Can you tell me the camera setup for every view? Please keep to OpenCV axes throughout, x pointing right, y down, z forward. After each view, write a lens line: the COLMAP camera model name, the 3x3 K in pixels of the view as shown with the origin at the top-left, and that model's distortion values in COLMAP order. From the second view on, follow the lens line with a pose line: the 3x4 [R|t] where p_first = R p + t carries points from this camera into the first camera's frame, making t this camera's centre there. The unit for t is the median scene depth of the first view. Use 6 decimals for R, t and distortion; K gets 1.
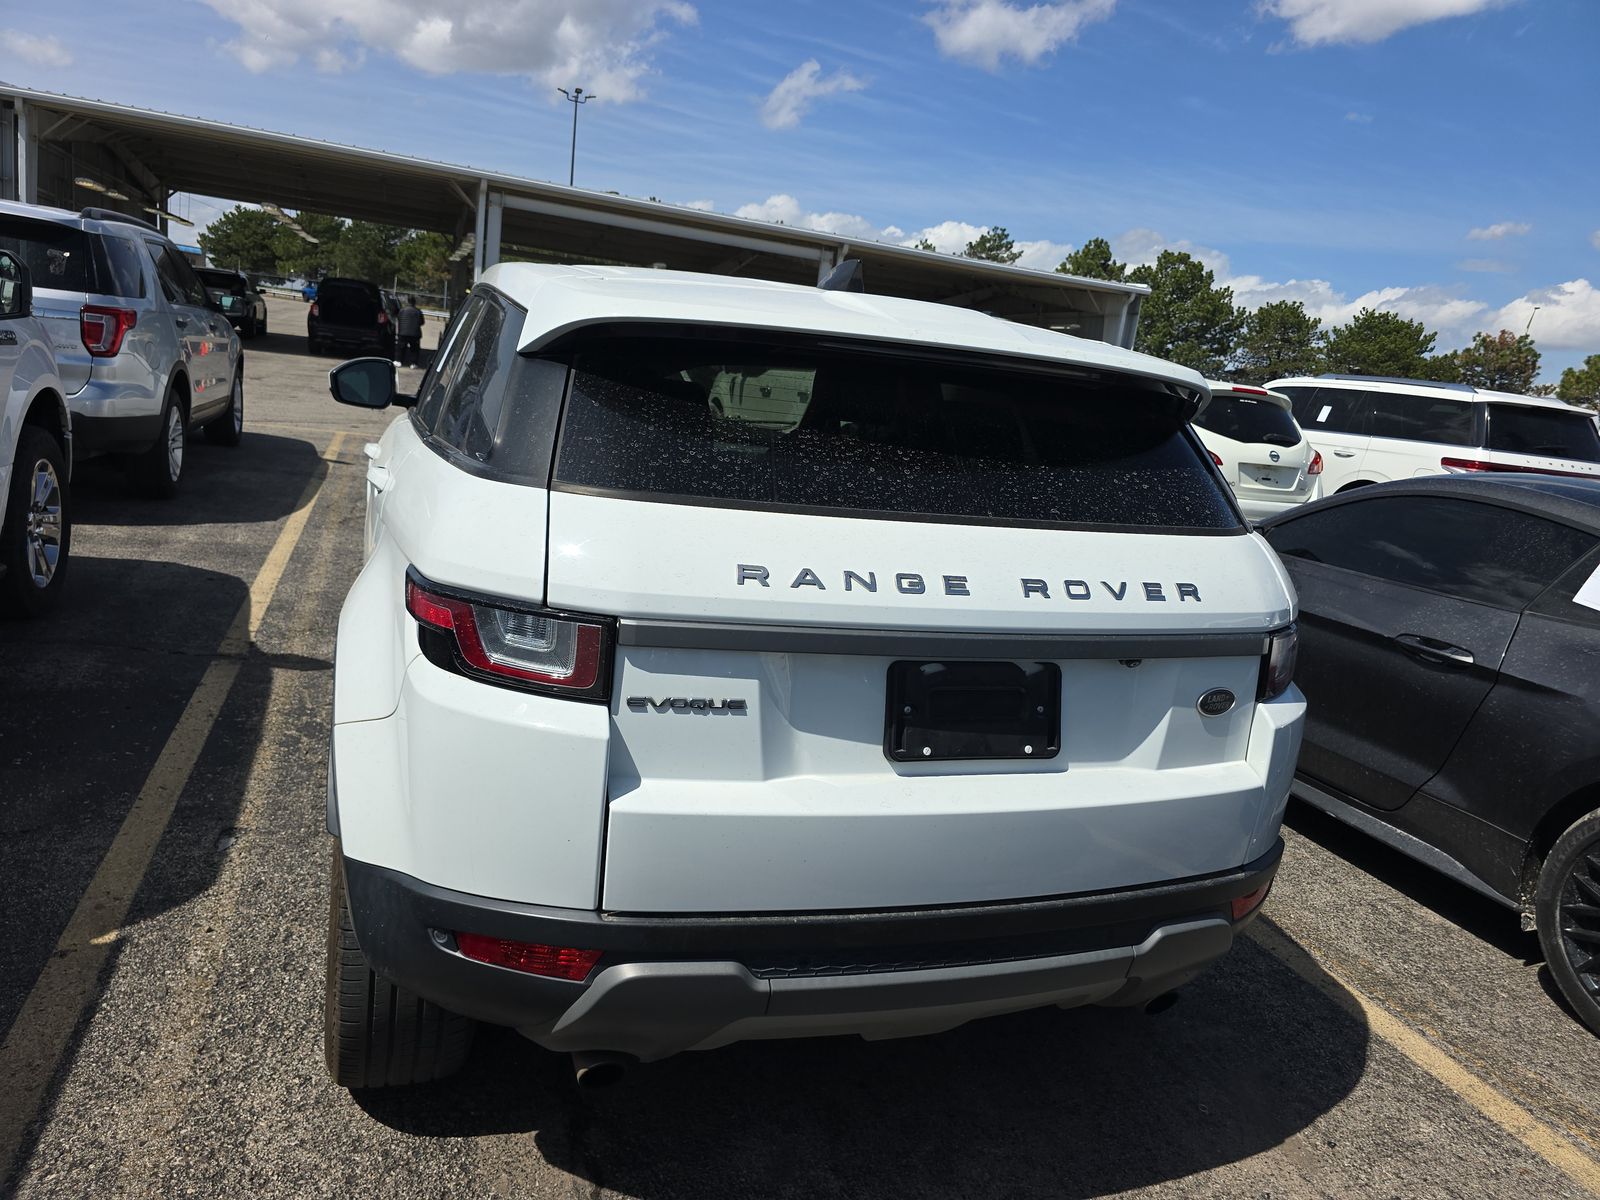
lens RADIAL K [[1088.0, 0, 791.2], [0, 1088.0, 616.5], [0, 0, 1]] dist [0.043018, -0.049154]
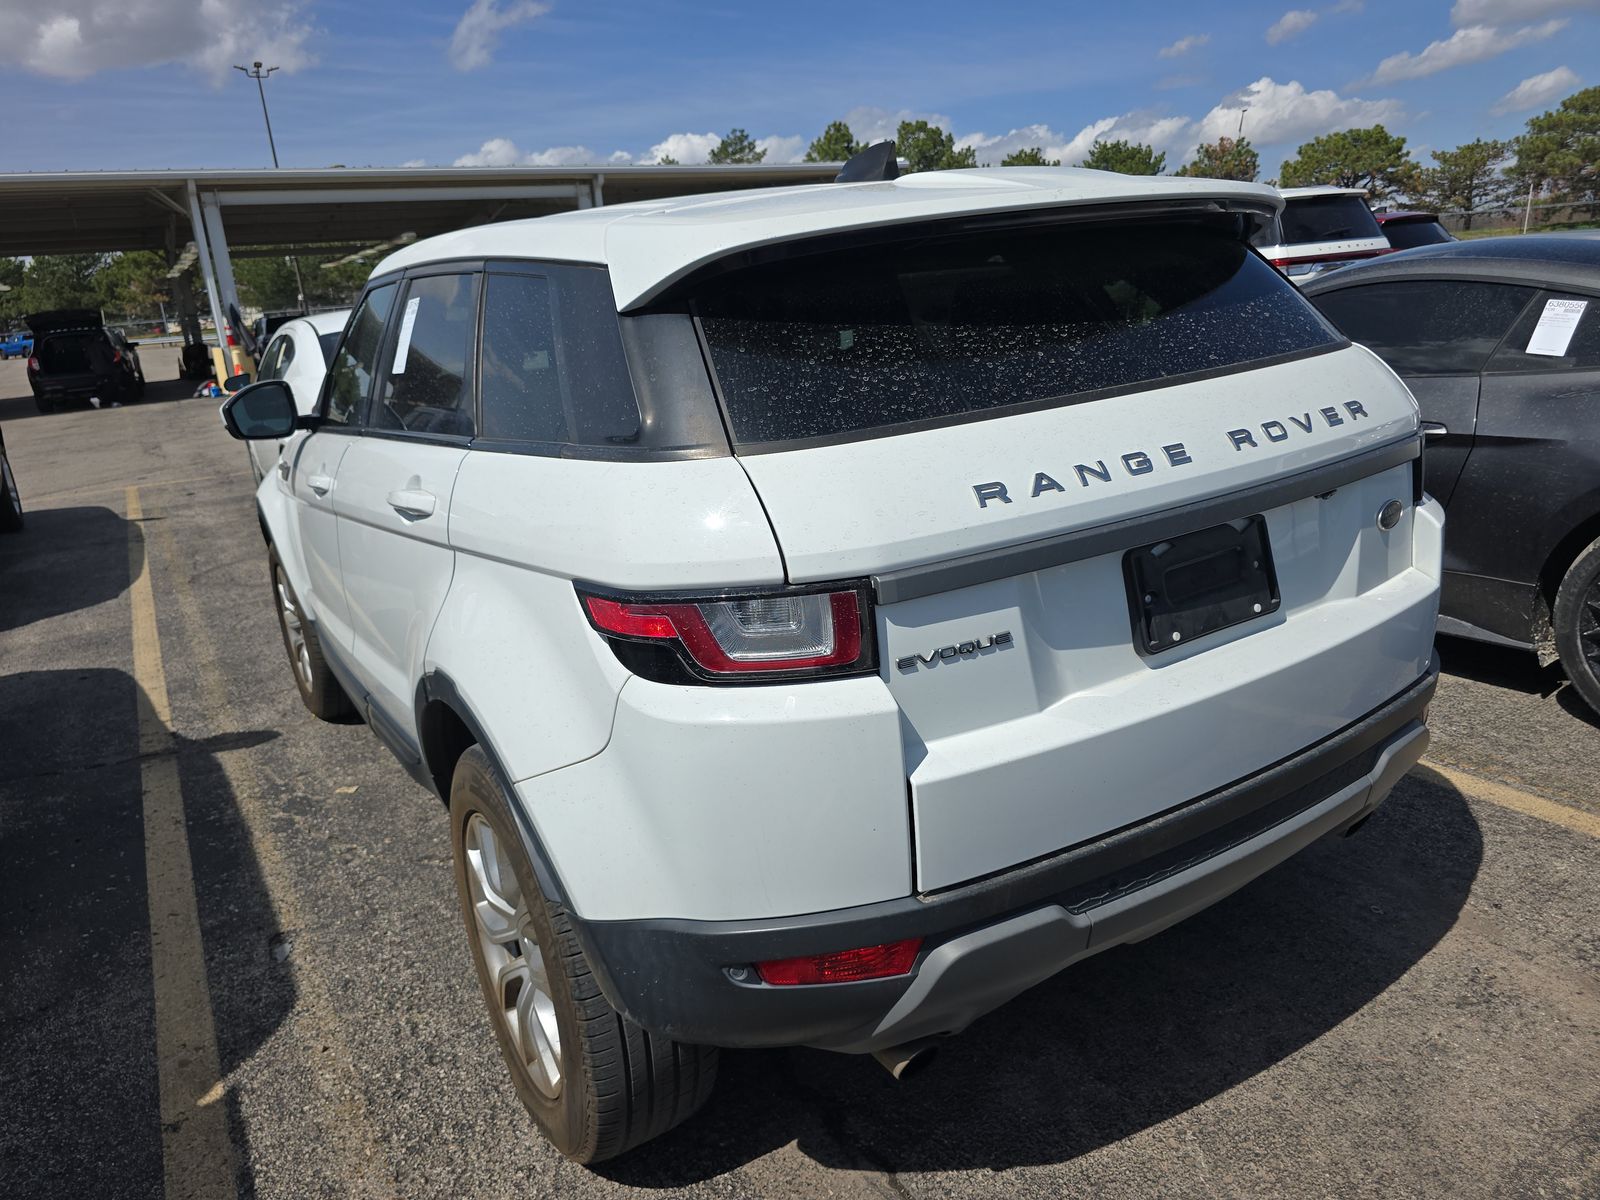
lens RADIAL K [[1088.0, 0, 791.2], [0, 1088.0, 616.5], [0, 0, 1]] dist [0.043018, -0.049154]
pose [[0.955969, -0.253488, 0.147877, -0.152228], [0.243532, 0.966400, 0.082241, -0.023515], [-0.163755, -0.042607, 0.985580, 0.057277]]
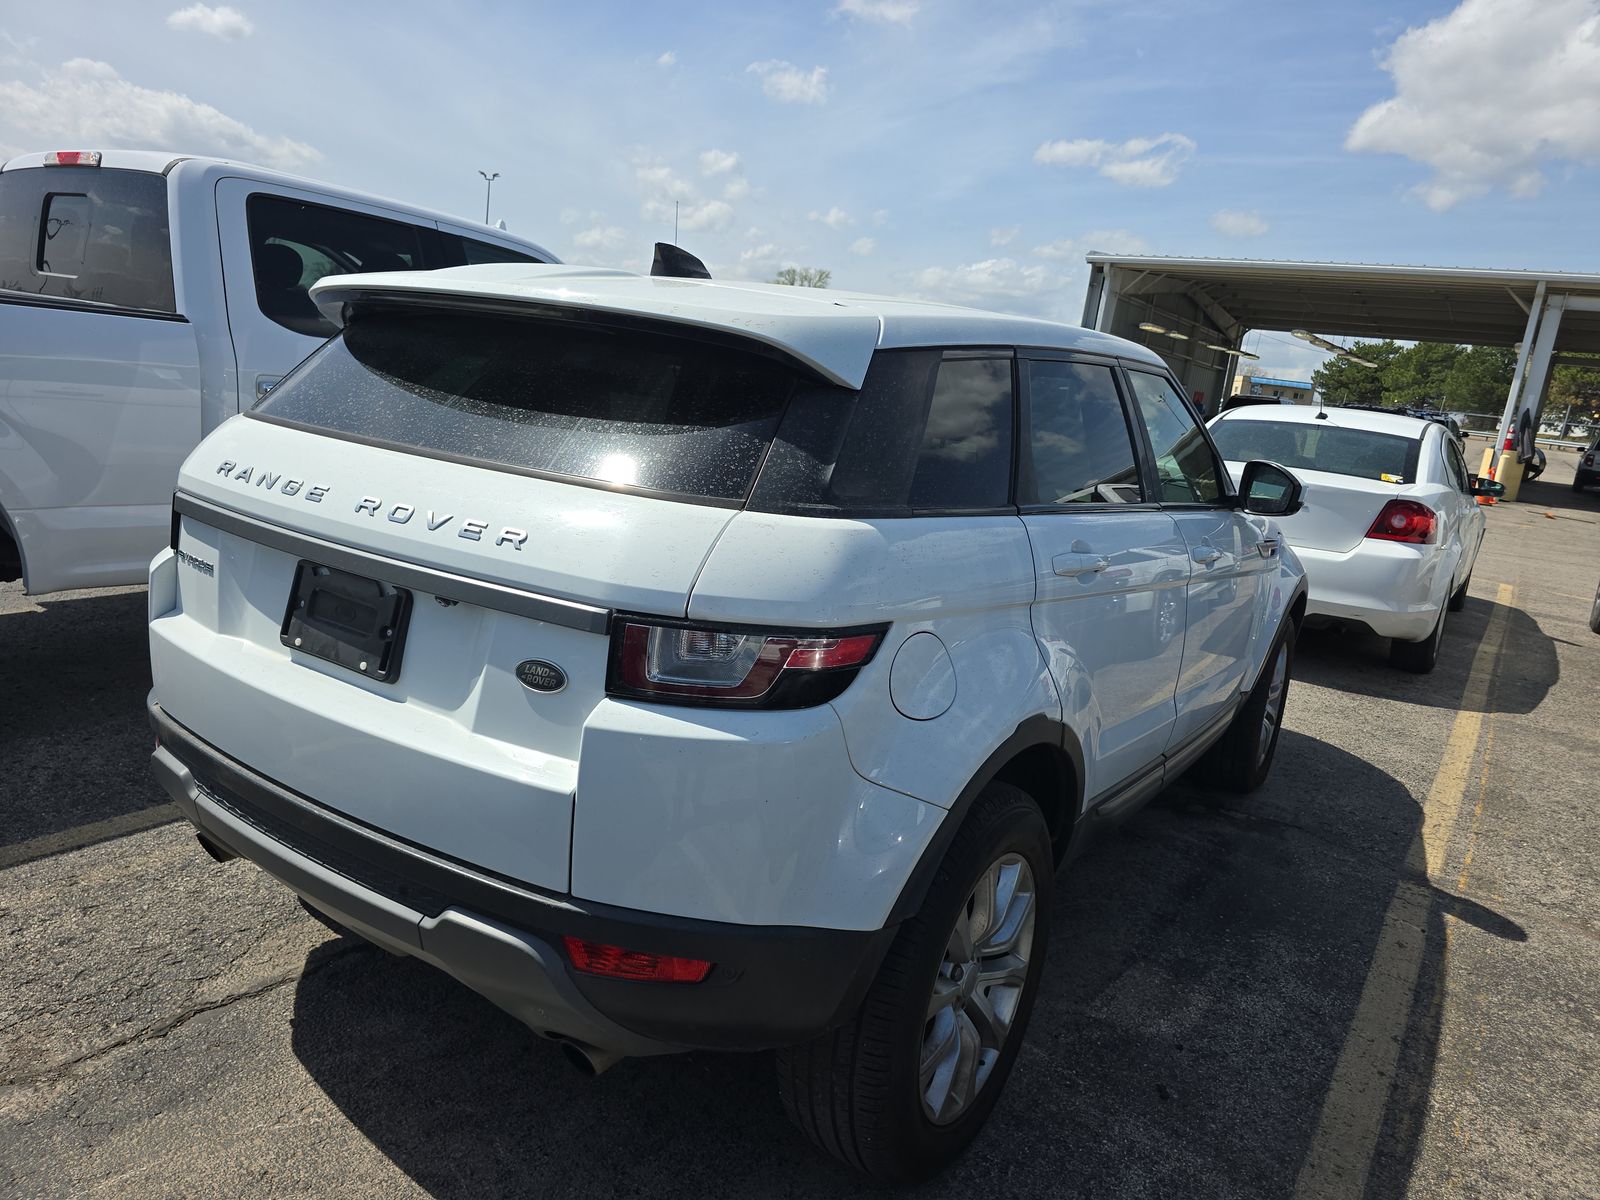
lens RADIAL K [[1072.5, 0, 879.8], [0, 1072.5, 644.1], [0, 0, 1]] dist [0.144596, -0.106738]
pose [[0.616622, 0.146224, -0.773561, 0.631354], [-0.221676, 0.975091, 0.007617, -0.006291], [0.755405, 0.166783, 0.633677, 0.340721]]
